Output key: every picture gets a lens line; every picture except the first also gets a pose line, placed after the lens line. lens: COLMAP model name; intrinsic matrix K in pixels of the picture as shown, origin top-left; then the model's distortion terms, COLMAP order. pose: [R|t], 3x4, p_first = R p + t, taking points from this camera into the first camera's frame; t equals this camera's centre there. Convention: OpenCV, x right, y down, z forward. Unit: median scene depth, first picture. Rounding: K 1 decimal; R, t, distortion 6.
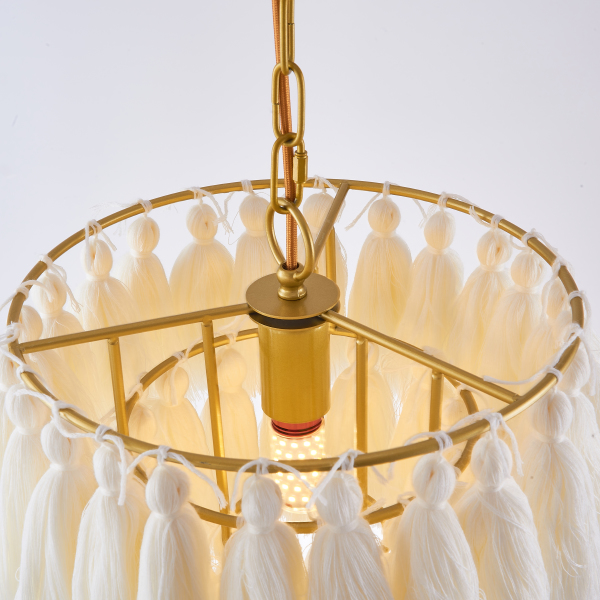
lens RADIAL K [[1543.9, 0, 297.8], [0, 1543.9, 301.2], [0, 0, 1]] dist [0.119234, 0.000000]
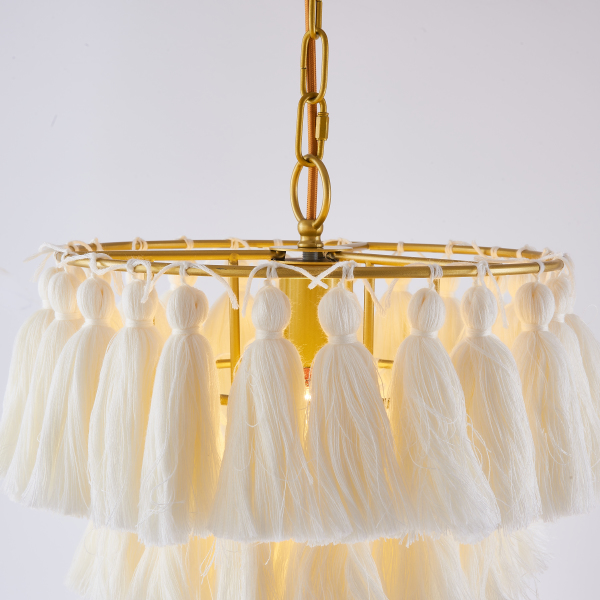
lens RADIAL K [[1543.9, 0, 325.4], [0, 1543.9, 287.9], [0, 0, 1]] dist [0.119234, 0.000000]
pose [[0.998763, 0.042391, -0.025988, 0.041766], [-0.049440, 0.902300, -0.428264, 0.551333], [0.005295, 0.429019, 0.903280, -0.008062]]
